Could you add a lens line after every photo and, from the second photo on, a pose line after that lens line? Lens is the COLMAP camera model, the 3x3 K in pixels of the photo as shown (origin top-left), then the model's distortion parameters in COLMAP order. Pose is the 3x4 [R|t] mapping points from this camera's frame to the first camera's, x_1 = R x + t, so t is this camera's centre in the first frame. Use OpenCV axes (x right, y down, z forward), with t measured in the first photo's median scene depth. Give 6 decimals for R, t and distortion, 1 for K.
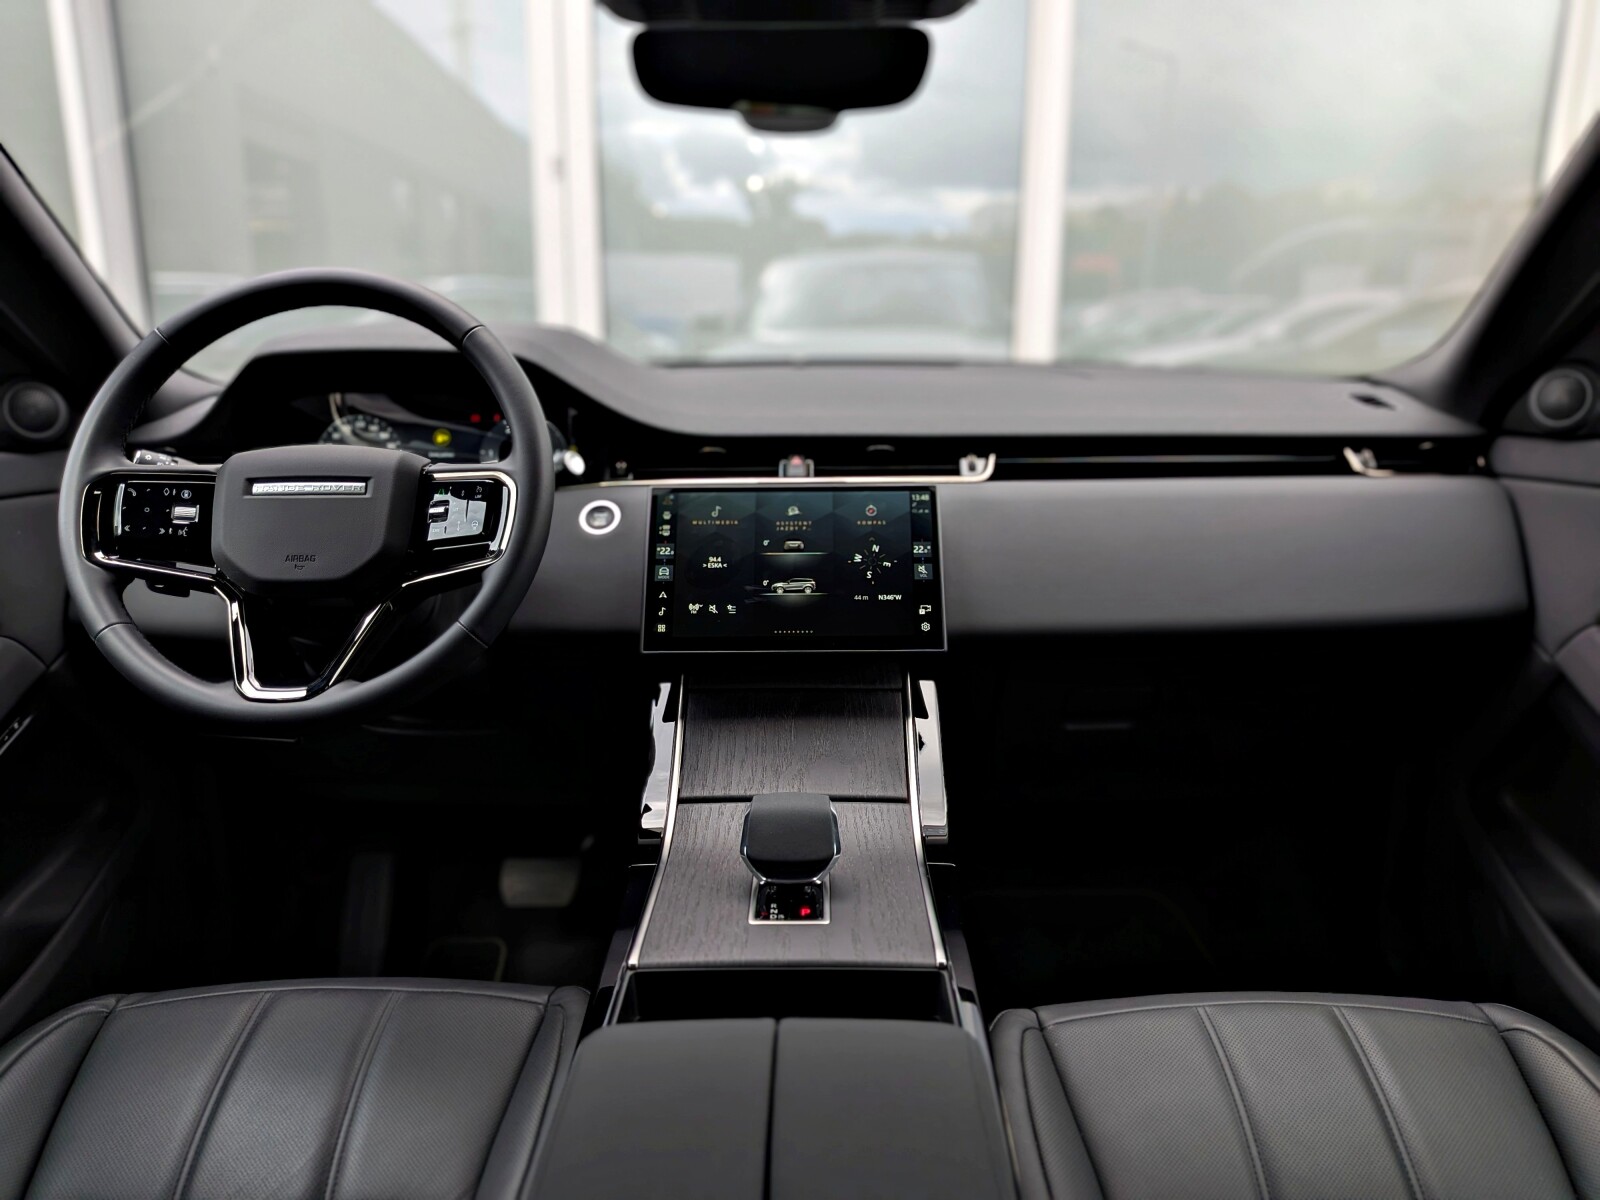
lens RADIAL K [[1150.7, 0, 811.0], [0, 1150.7, 593.8], [0, 0, 1]] dist [0.051645, -0.093485]
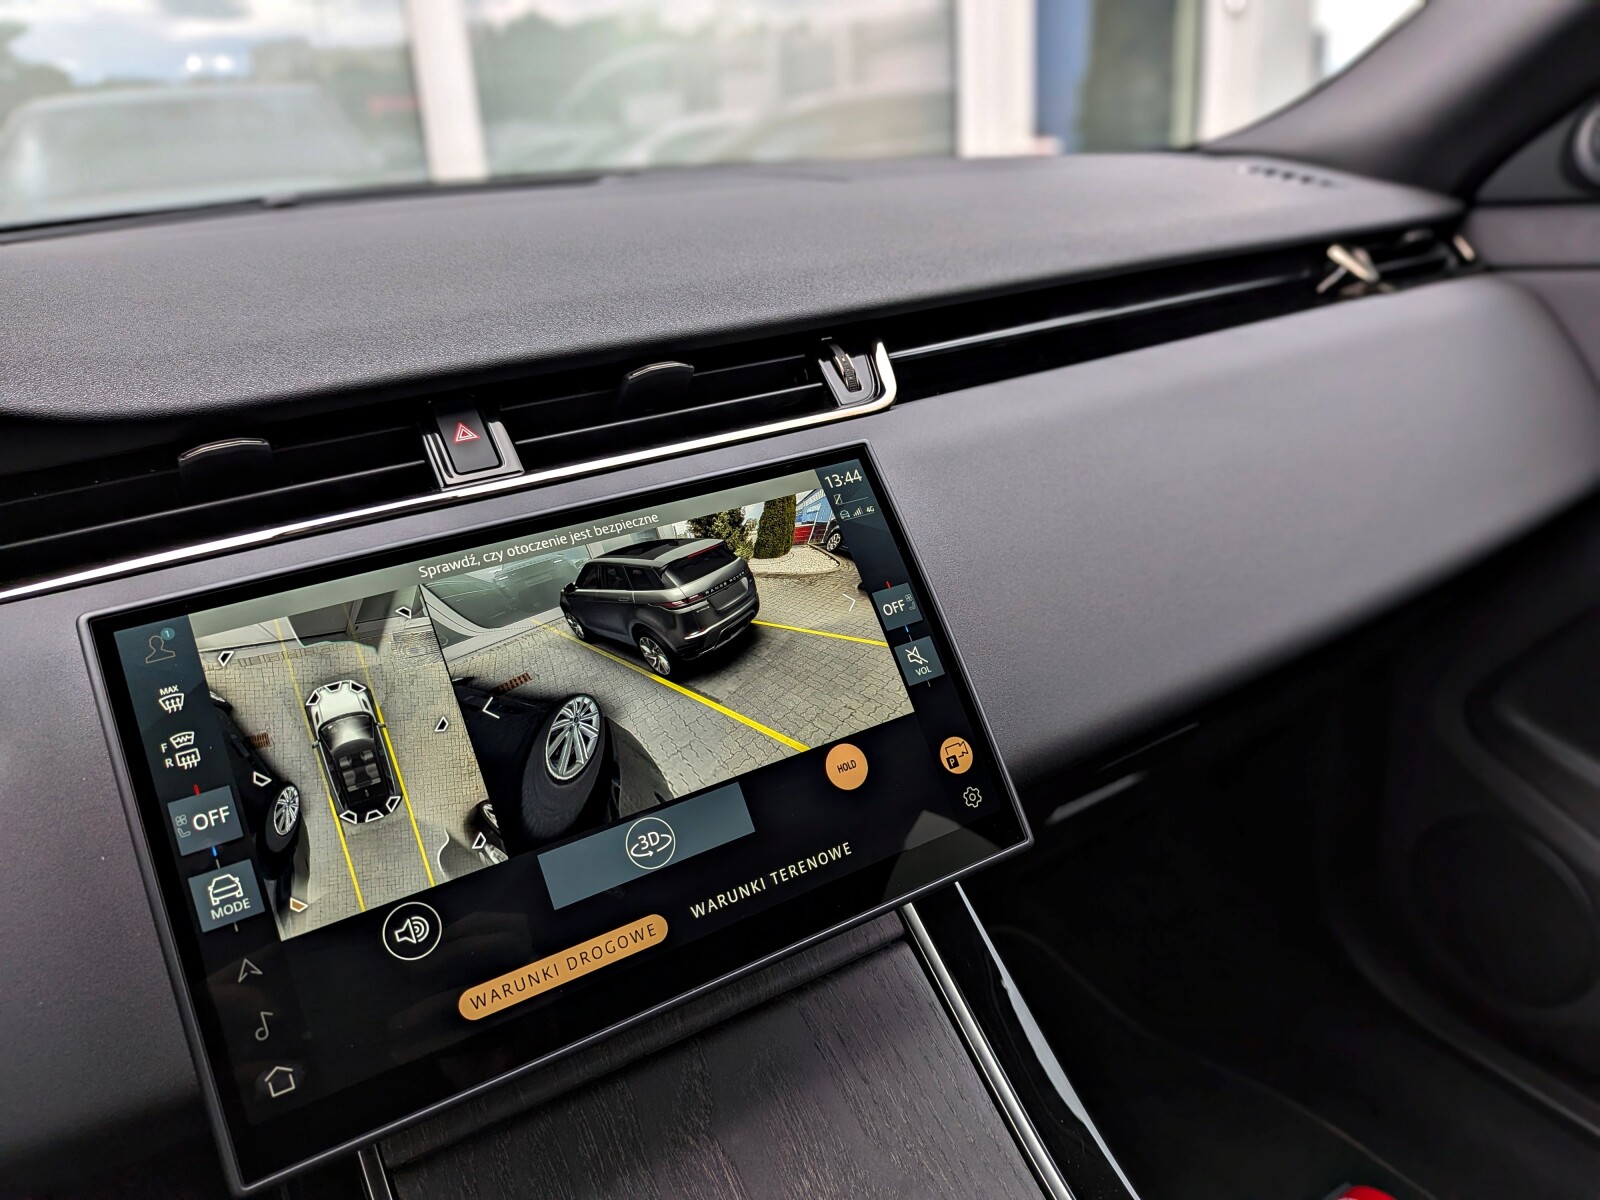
lens RADIAL K [[1150.7, 0, 818.1], [0, 1150.7, 585.2], [0, 0, 1]] dist [0.051645, -0.093485]
pose [[0.851802, -0.243220, 0.463981, -0.117216], [0.186865, 0.968493, 0.164629, -0.120055], [-0.489403, -0.053530, 0.870413, 0.662408]]
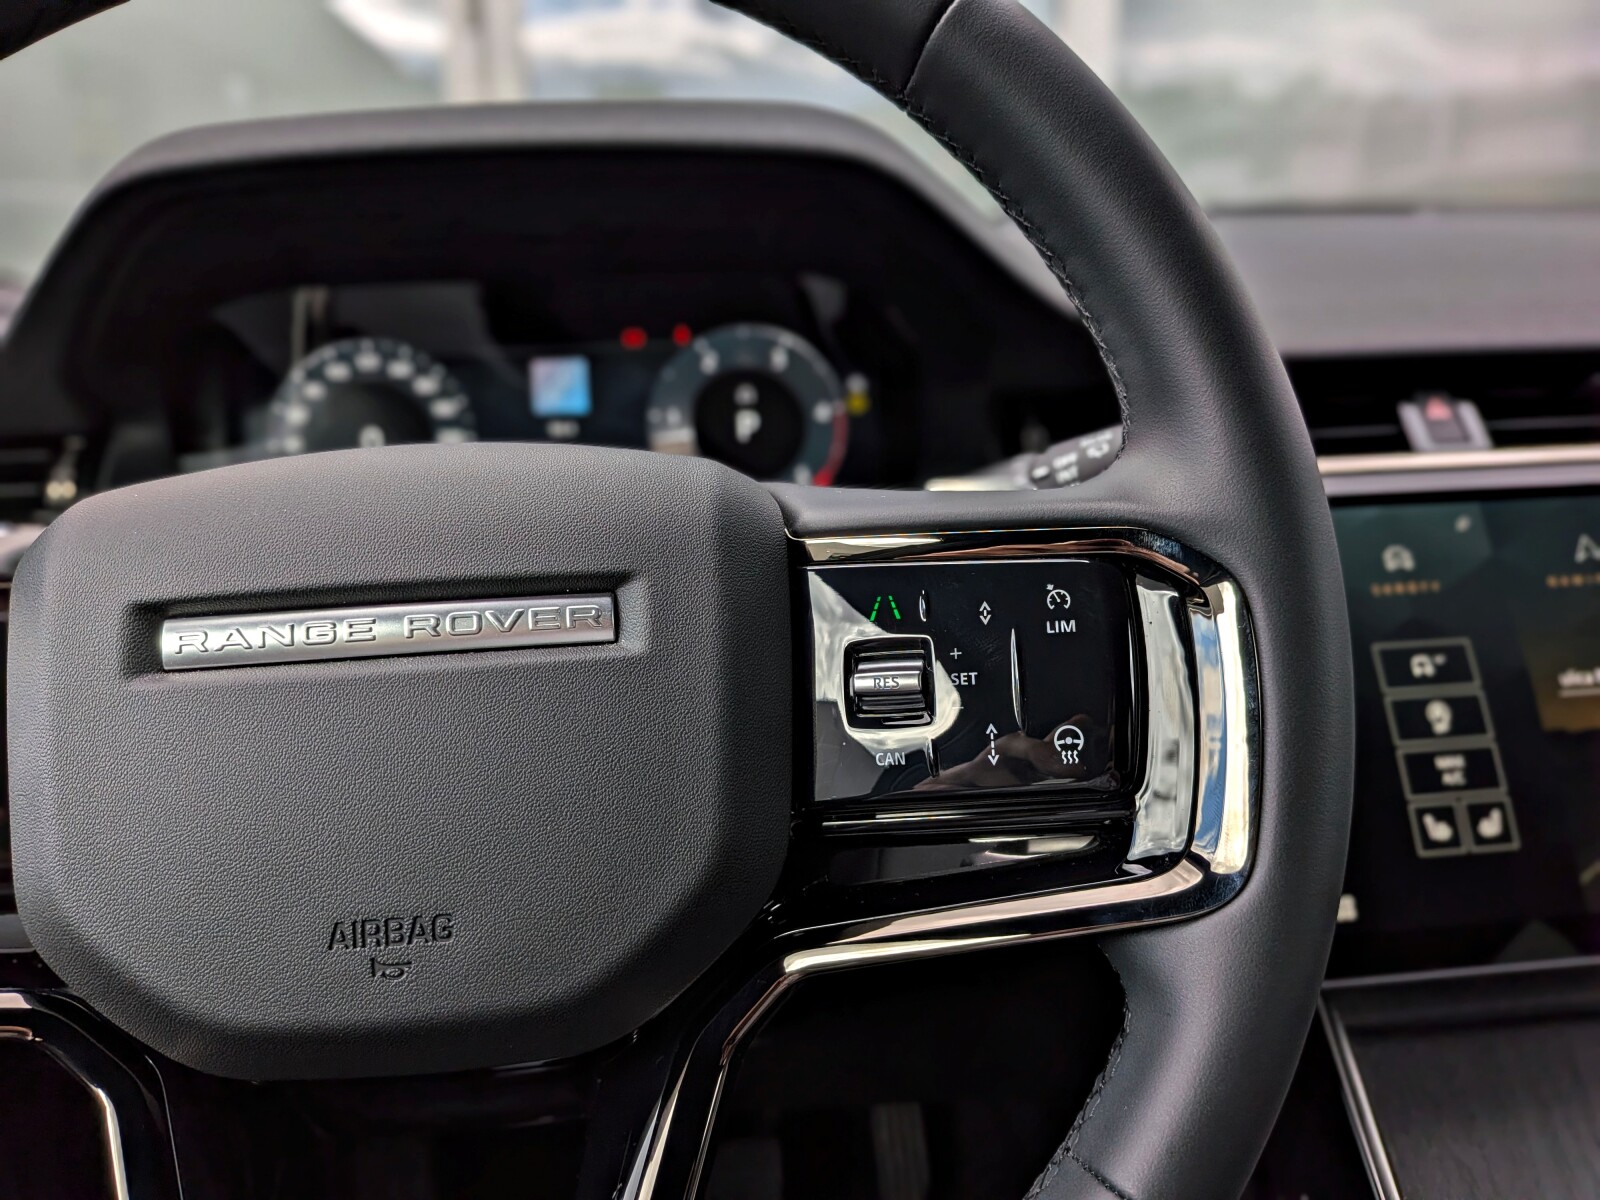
lens RADIAL K [[1150.7, 0, 786.5], [0, 1150.7, 604.8], [0, 0, 1]] dist [0.051645, -0.093485]
pose [[0.995609, -0.051389, 0.078240, -0.322533], [0.044890, 0.995565, 0.082676, -0.100133], [-0.082141, -0.078800, 0.993501, 0.654608]]
